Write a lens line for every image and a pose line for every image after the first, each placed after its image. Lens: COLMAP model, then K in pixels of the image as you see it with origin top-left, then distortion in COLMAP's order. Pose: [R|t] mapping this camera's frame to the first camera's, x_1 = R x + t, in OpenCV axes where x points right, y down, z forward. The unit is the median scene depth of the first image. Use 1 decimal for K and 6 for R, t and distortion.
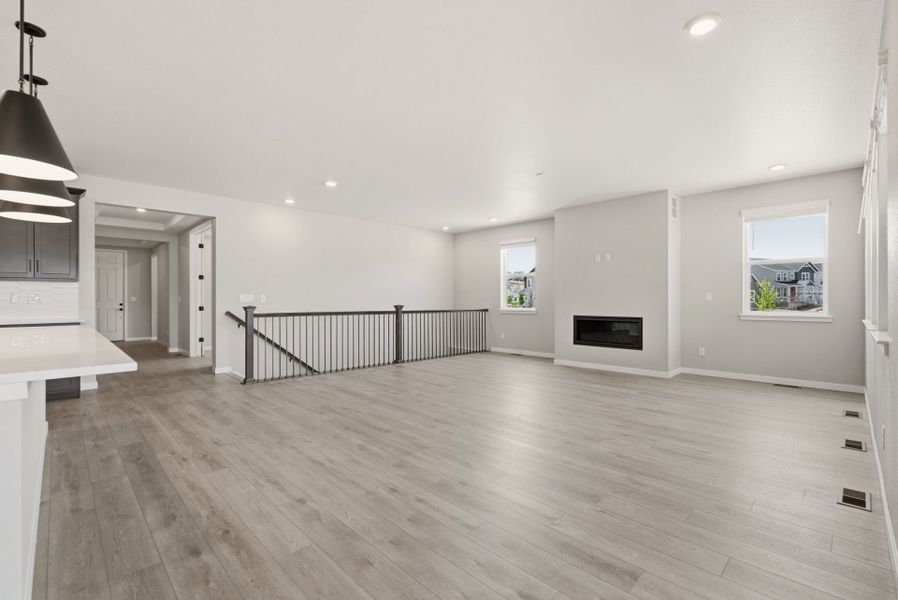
lens RADIAL K [[418.3, 0, 444.8], [0, 418.3, 307.2], [0, 0, 1]] dist [0.023159, -0.000163]
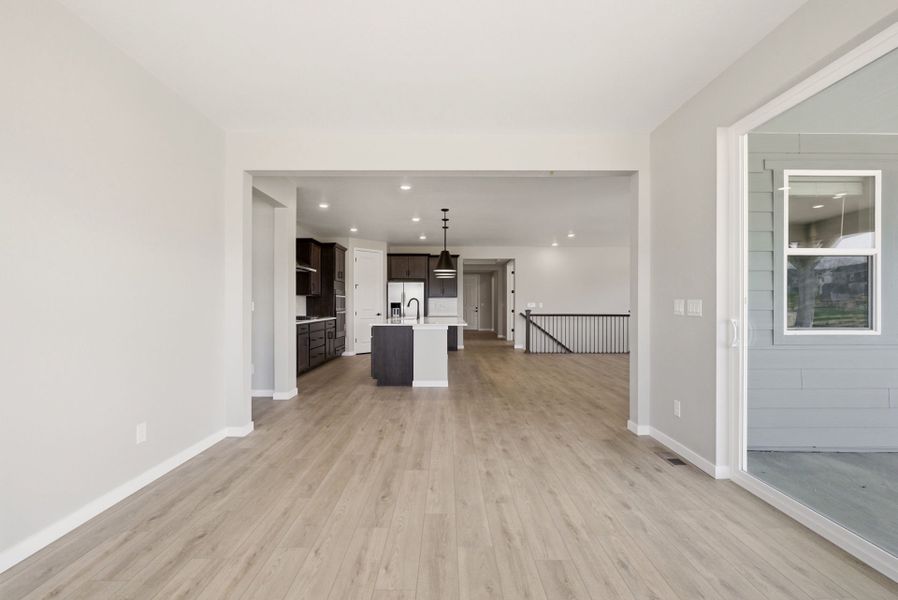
lens RADIAL K [[418.3, 0, 448.1], [0, 418.3, 304.7], [0, 0, 1]] dist [0.023159, -0.000163]
pose [[0.742084, -0.005181, -0.670287, 0.395362], [-0.002360, 0.999944, -0.010342, -0.003576], [0.670303, 0.009257, 0.742030, -0.453748]]
